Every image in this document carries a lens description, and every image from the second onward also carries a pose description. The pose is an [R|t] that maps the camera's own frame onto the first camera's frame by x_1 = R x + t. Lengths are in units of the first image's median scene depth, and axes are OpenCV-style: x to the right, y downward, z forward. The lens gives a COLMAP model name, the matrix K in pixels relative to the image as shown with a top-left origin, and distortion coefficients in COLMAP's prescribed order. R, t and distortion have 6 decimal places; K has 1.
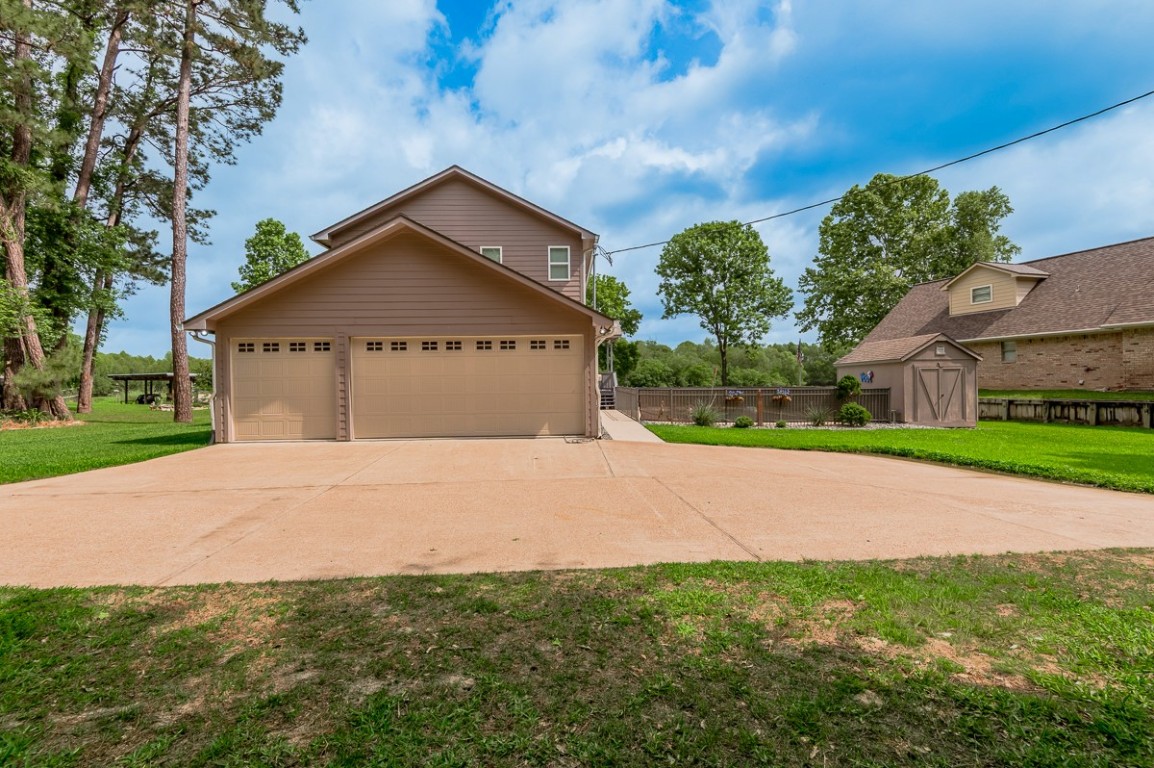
lens RADIAL K [[543.5, 0, 575.3], [0, 543.5, 381.9], [0, 0, 1]] dist [-0.000222, -0.001090]
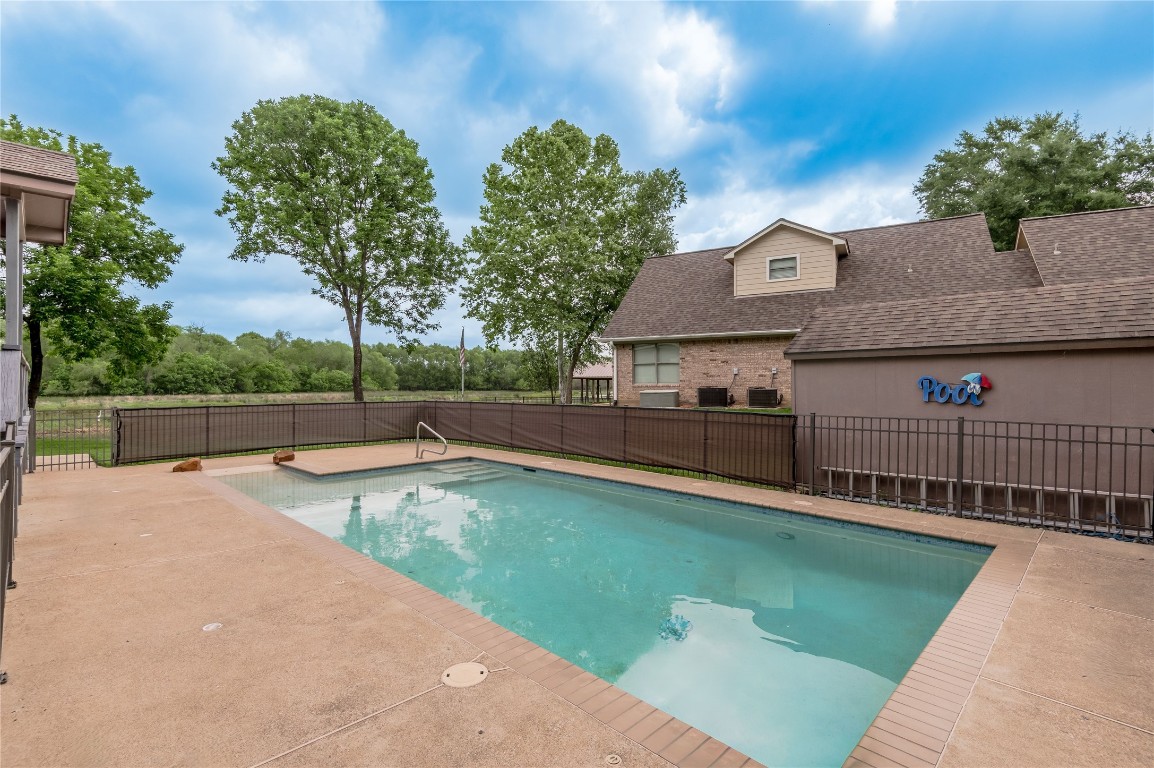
lens RADIAL K [[543.5, 0, 582.6], [0, 543.5, 386.4], [0, 0, 1]] dist [-0.000222, -0.001090]
pose [[0.724101, 0.005556, 0.689671, 0.050362], [-0.007088, 0.999975, -0.000614, -0.004407], [-0.689657, -0.004443, 0.724122, 0.417846]]
